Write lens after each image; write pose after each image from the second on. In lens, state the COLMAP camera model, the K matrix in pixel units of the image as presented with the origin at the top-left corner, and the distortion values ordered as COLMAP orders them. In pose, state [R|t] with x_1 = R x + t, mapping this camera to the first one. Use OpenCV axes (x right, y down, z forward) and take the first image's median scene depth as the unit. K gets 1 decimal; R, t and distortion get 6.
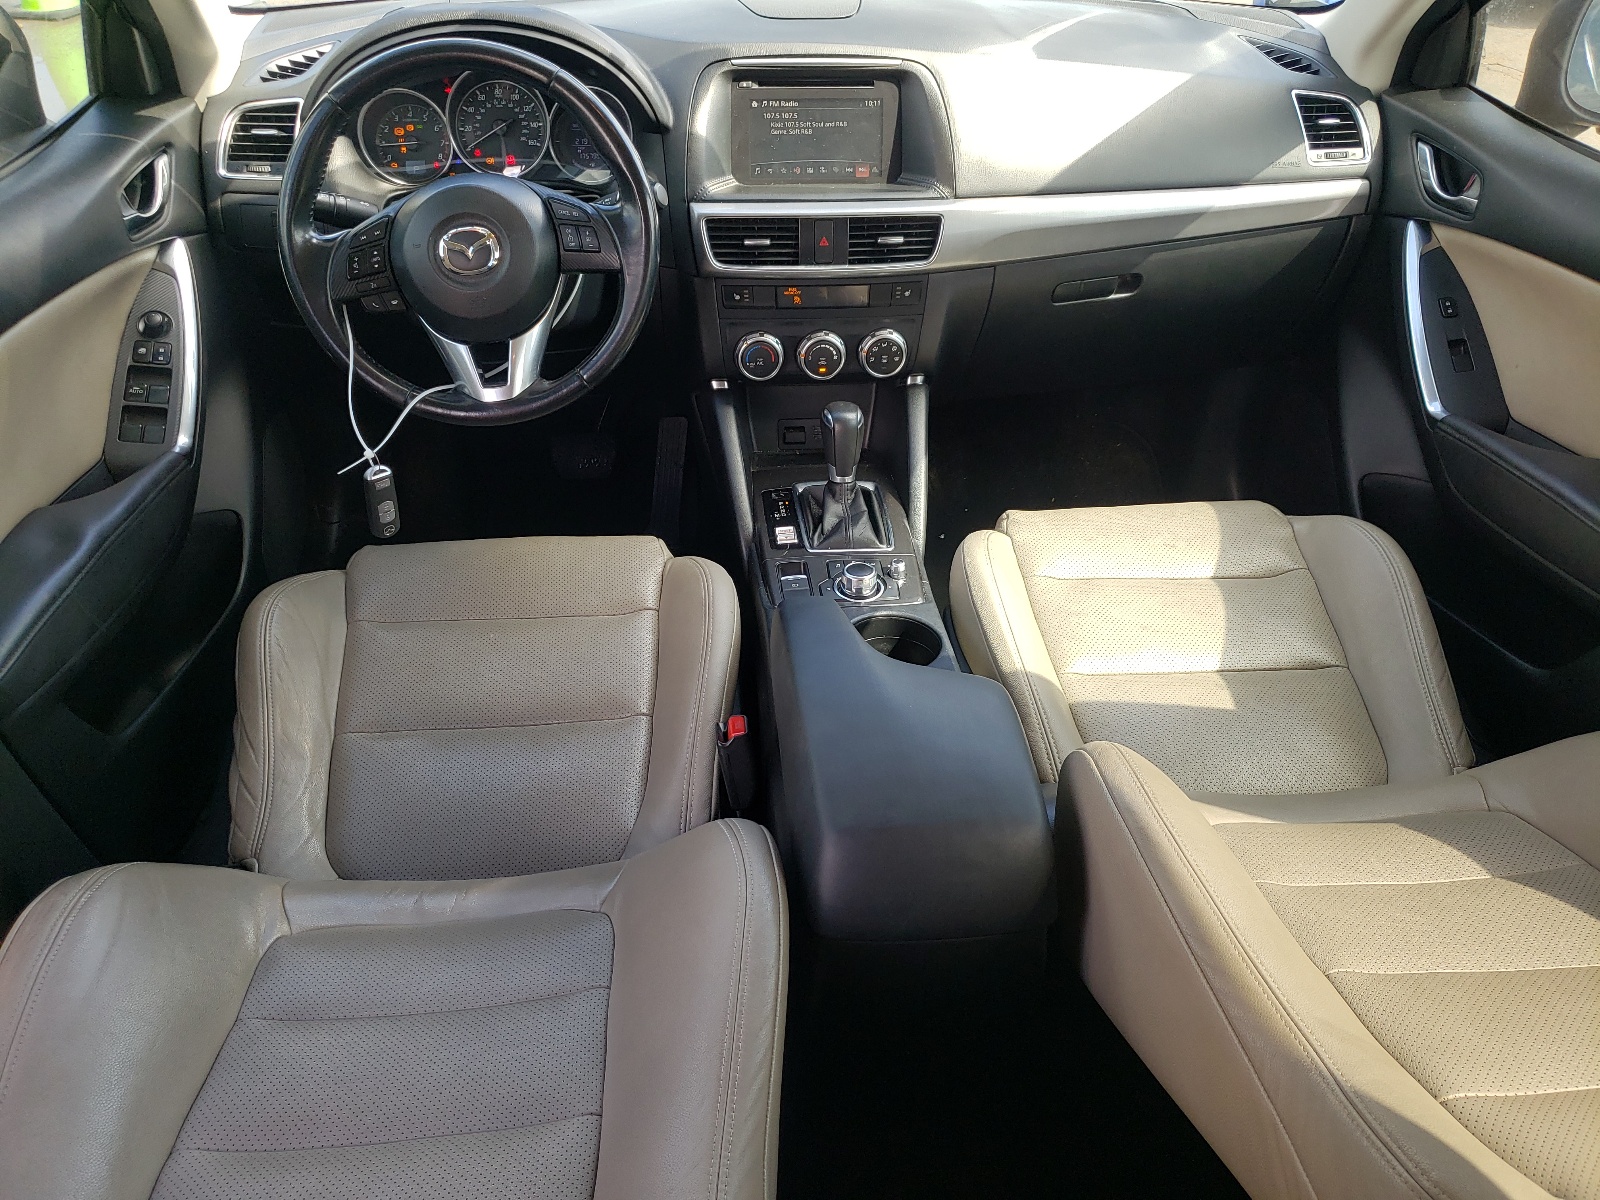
lens RADIAL K [[1215.7, 0, 798.3], [0, 1215.7, 601.1], [0, 0, 1]] dist [-0.003705, -0.001722]
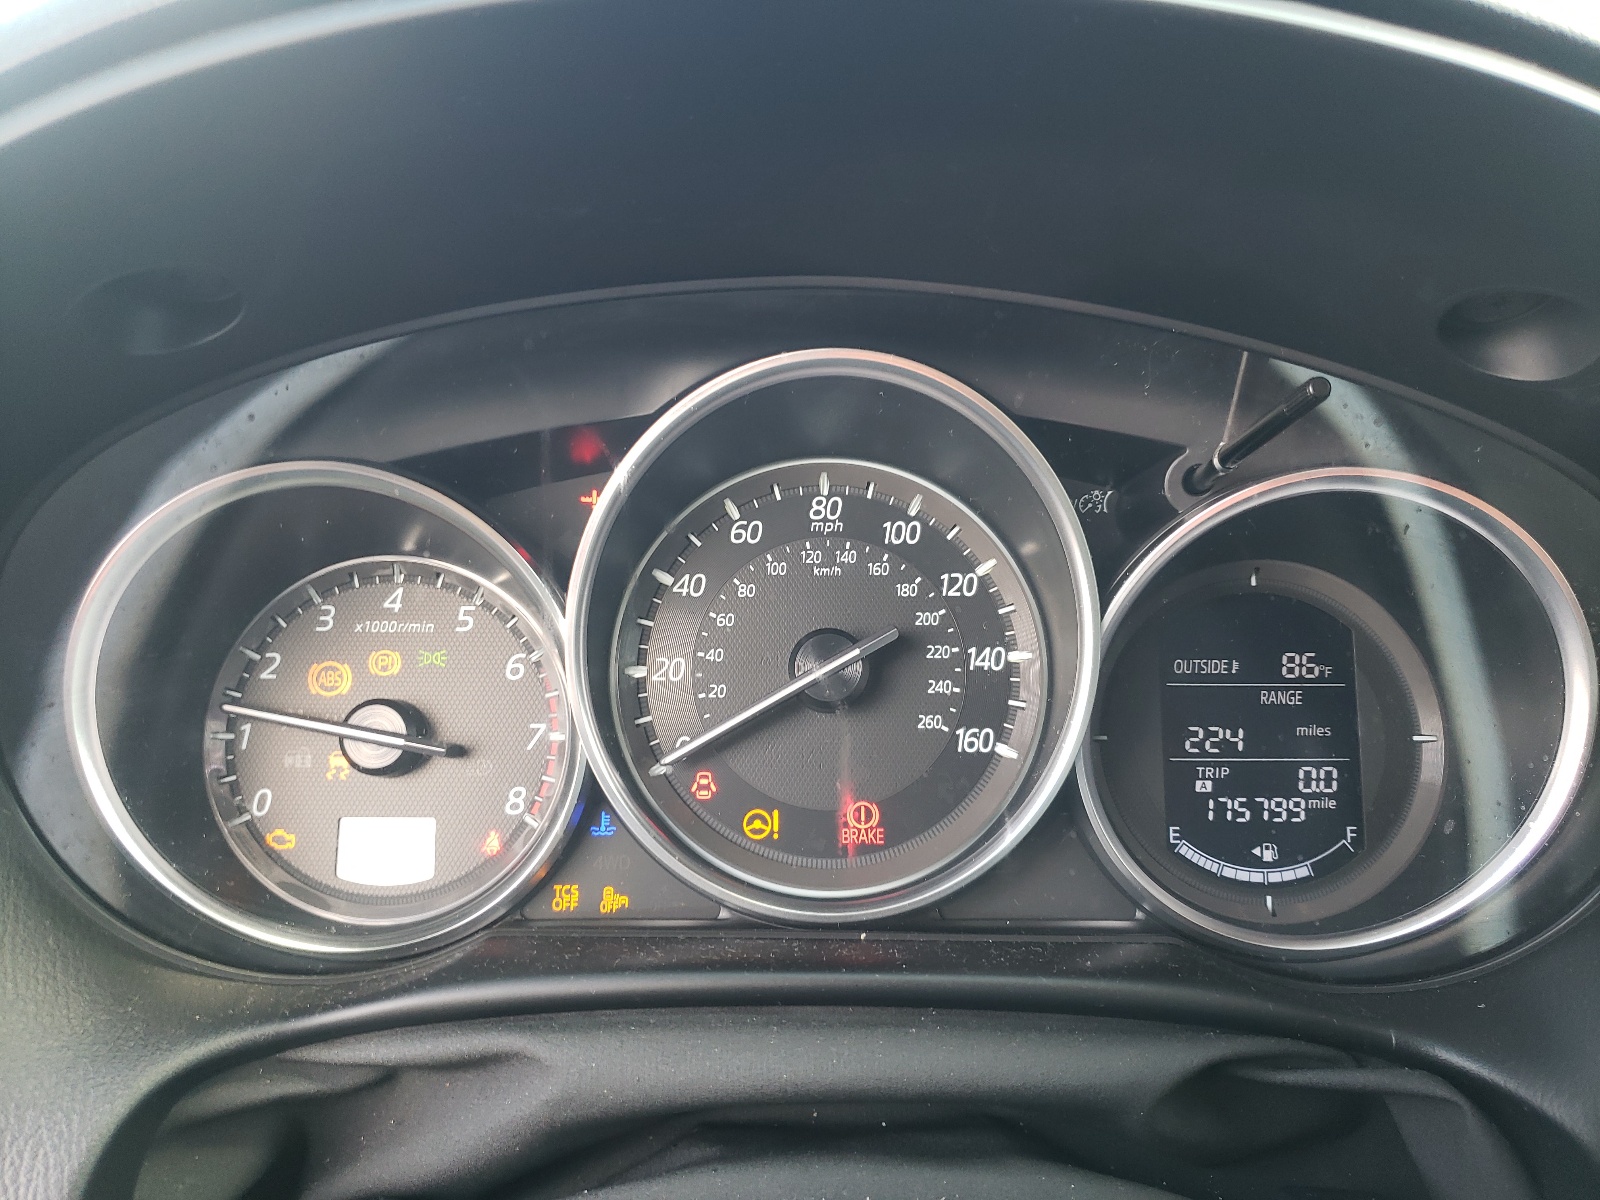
lens RADIAL K [[1215.7, 0, 800.5], [0, 1215.7, 599.9], [0, 0, 1]] dist [-0.003705, -0.001722]
pose [[0.997413, 0.013317, -0.070637, -0.235430], [-0.038548, 0.928525, -0.369264, -0.325899], [0.060671, 0.371031, 0.926636, 0.808299]]
